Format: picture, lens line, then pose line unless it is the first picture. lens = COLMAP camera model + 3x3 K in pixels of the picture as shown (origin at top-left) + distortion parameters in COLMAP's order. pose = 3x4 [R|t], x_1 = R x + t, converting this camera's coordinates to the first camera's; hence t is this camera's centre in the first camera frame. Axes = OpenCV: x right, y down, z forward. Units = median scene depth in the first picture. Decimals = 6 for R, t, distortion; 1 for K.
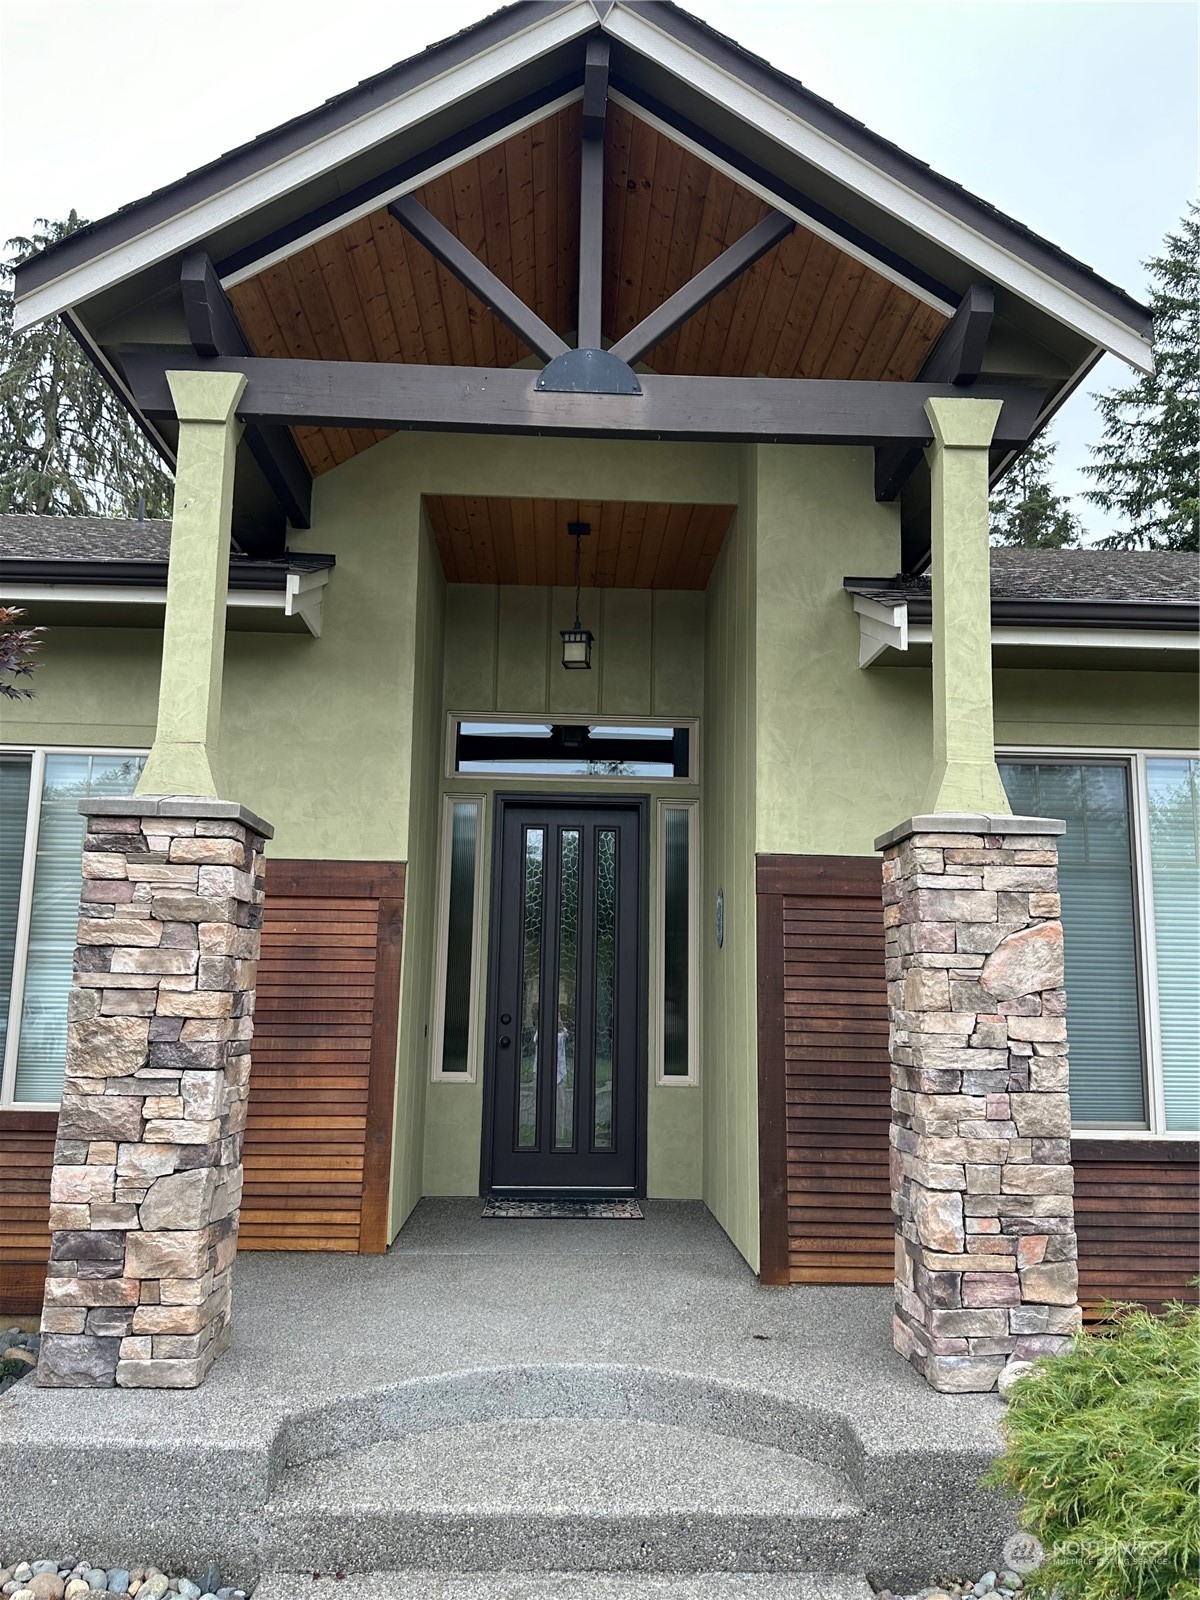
lens RADIAL K [[1255.9, 0, 595.2], [0, 1255.9, 803.0], [0, 0, 1]] dist [0.050114, -0.002561]
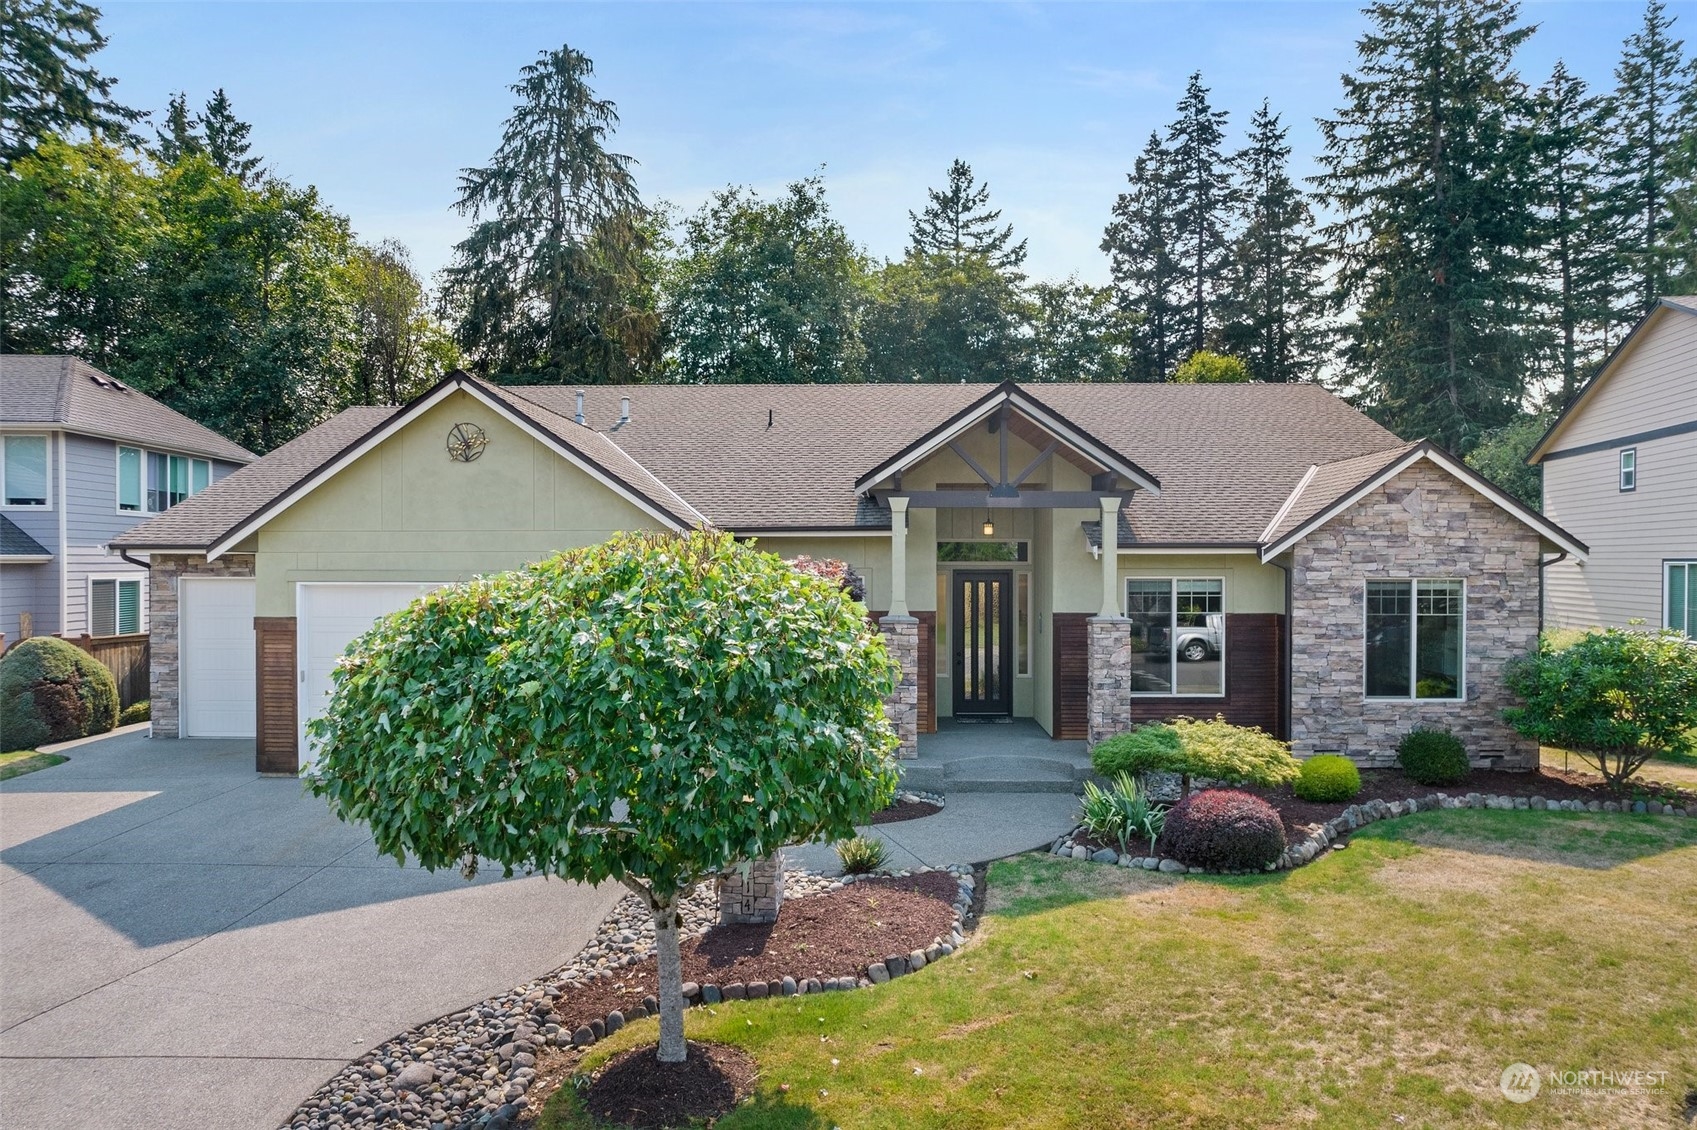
lens RADIAL K [[1086.1, 0, 855.4], [0, 1086.1, 565.9], [0, 0, 1]] dist [-0.009560, 0.000260]
pose [[0.998196, -0.017309, -0.057487, -0.213112], [0.026280, 0.986899, 0.159183, -0.535437], [0.053978, -0.160407, 0.985574, -1.750115]]
